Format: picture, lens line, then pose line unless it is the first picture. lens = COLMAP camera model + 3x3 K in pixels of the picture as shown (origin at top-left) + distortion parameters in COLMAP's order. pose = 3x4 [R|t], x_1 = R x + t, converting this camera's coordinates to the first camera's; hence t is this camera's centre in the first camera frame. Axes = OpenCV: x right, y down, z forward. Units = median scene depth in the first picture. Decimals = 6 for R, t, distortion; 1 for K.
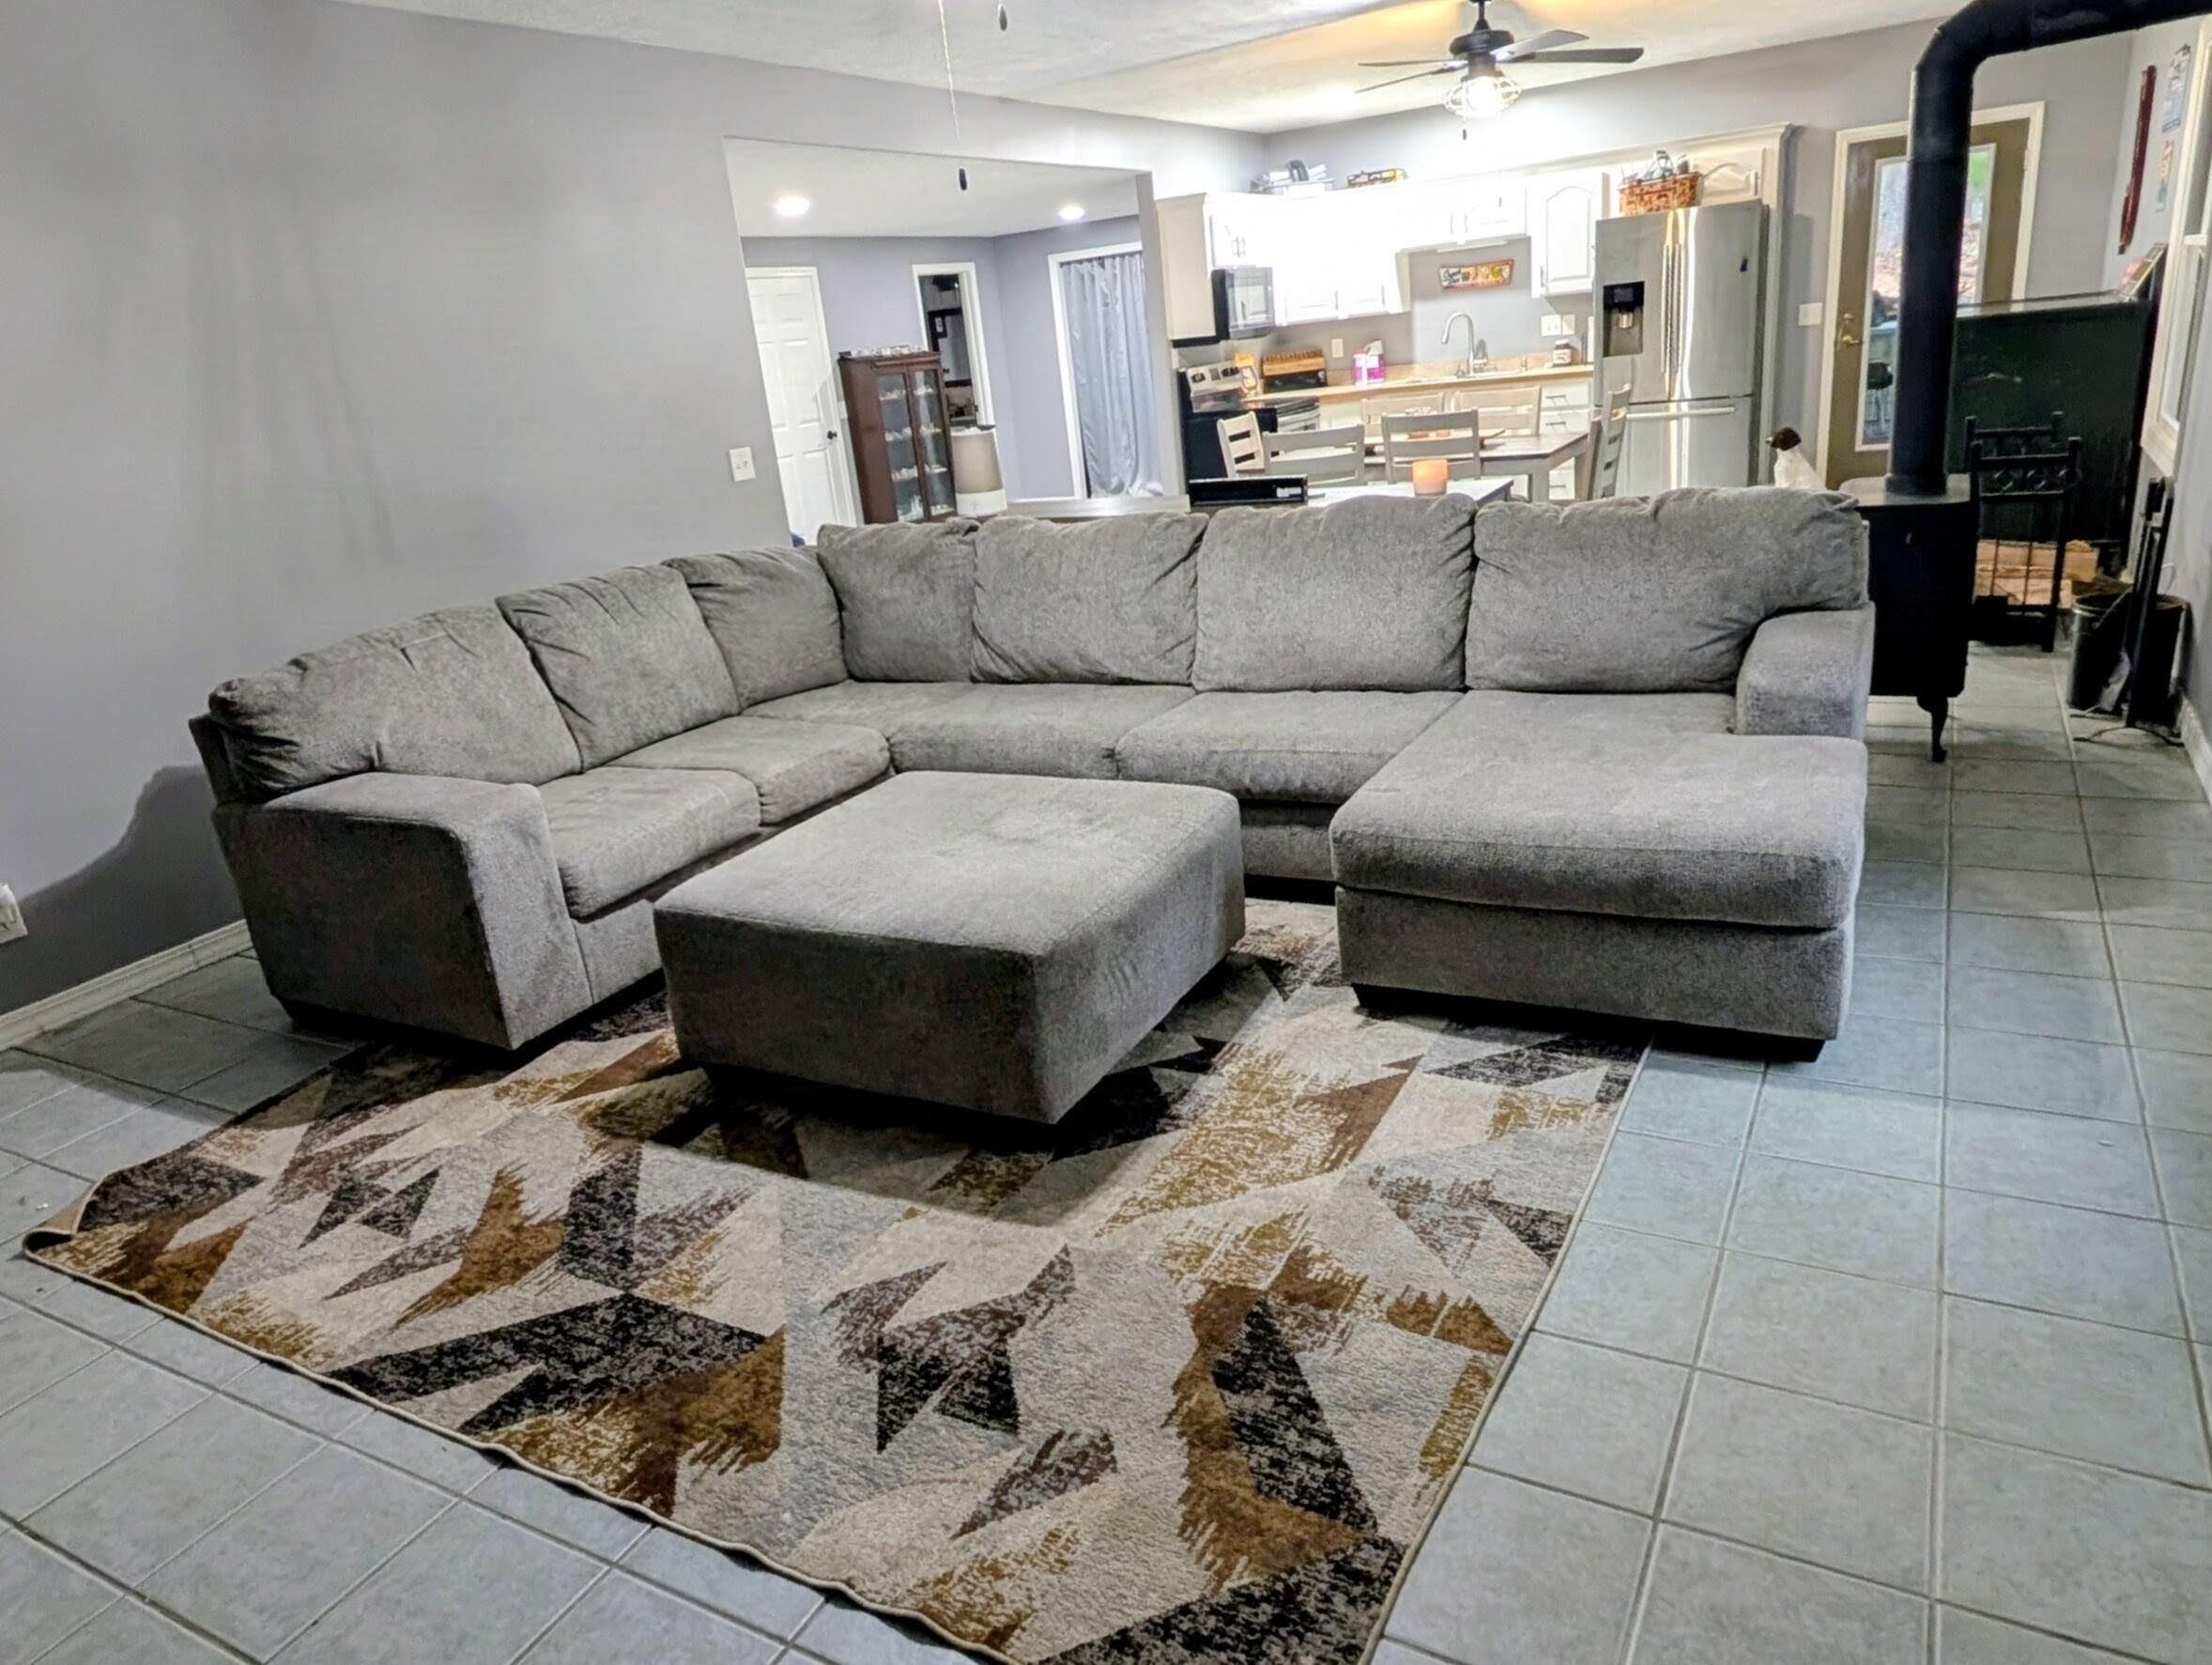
lens RADIAL K [[1460.2, 0, 1106.0], [0, 1460.2, 832.5], [0, 0, 1]] dist [0.000108, -0.000877]
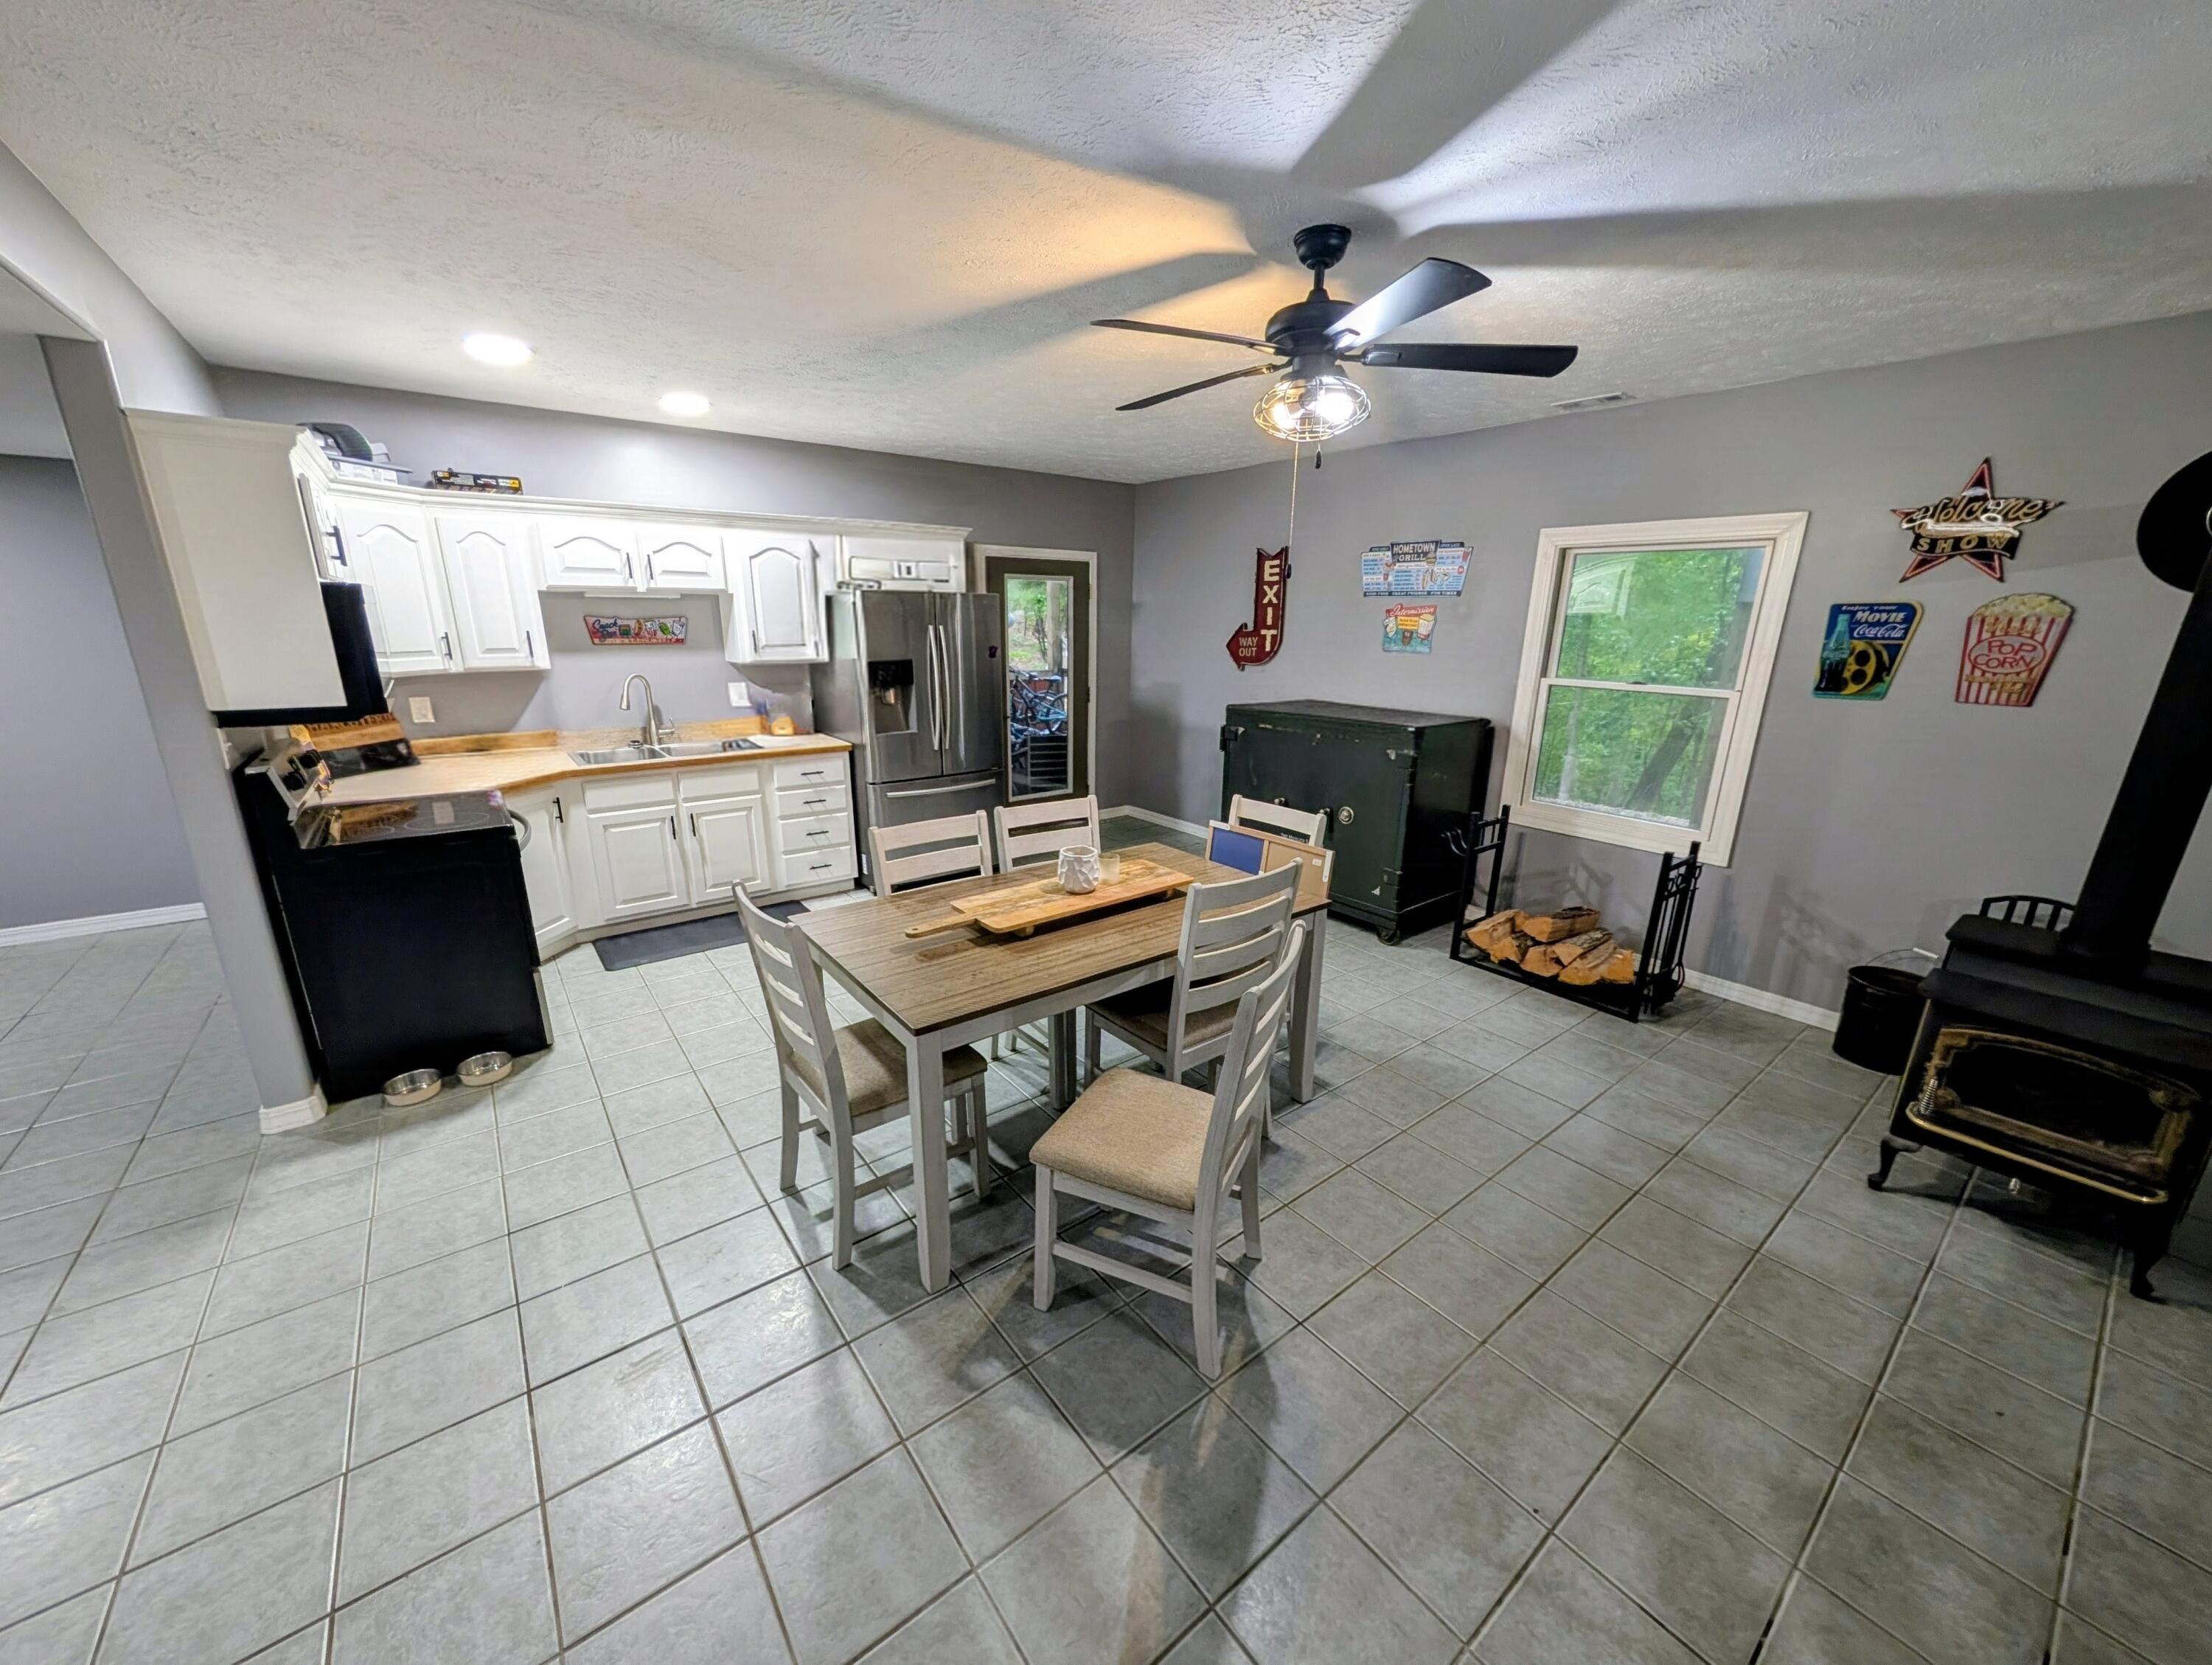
lens RADIAL K [[825.5, 0, 1106.0], [0, 825.5, 832.5], [0, 0, 1]] dist [-0.001491, -0.000055]
pose [[0.391645, -0.129756, 0.910921, -0.088979], [0.251209, 0.967474, 0.029806, -0.232824], [-0.885160, 0.217158, 0.411502, 0.639418]]
